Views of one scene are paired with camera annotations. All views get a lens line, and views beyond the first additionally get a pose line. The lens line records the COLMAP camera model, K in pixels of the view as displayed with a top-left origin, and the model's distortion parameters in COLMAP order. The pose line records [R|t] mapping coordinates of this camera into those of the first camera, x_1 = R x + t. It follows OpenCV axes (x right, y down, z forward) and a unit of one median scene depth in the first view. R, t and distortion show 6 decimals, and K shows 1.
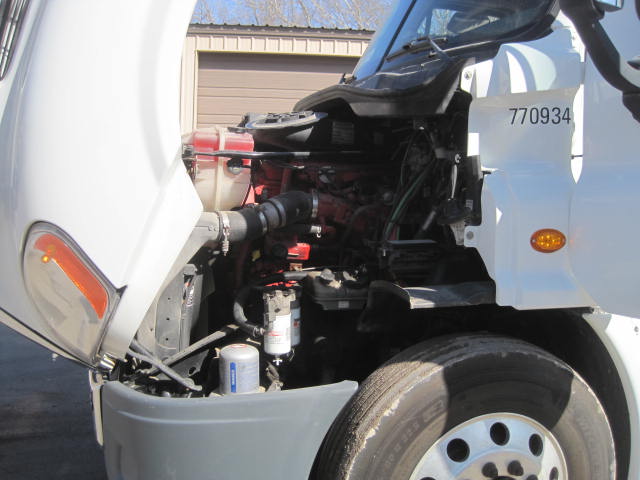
lens RADIAL K [[648.5, 0, 323.2], [0, 648.5, 239.7], [0, 0, 1]] dist [-0.122108, 0.000000]
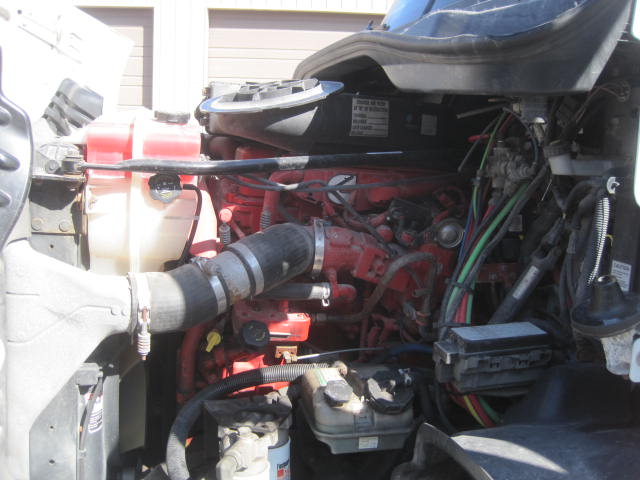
lens RADIAL K [[648.5, 0, 316.1], [0, 648.5, 237.4], [0, 0, 1]] dist [-0.122108, 0.000000]
pose [[0.998923, 0.007417, -0.045794, 0.010980], [-0.004950, 0.998542, 0.053756, -0.099386], [0.046126, -0.053471, 0.997504, 0.467318]]
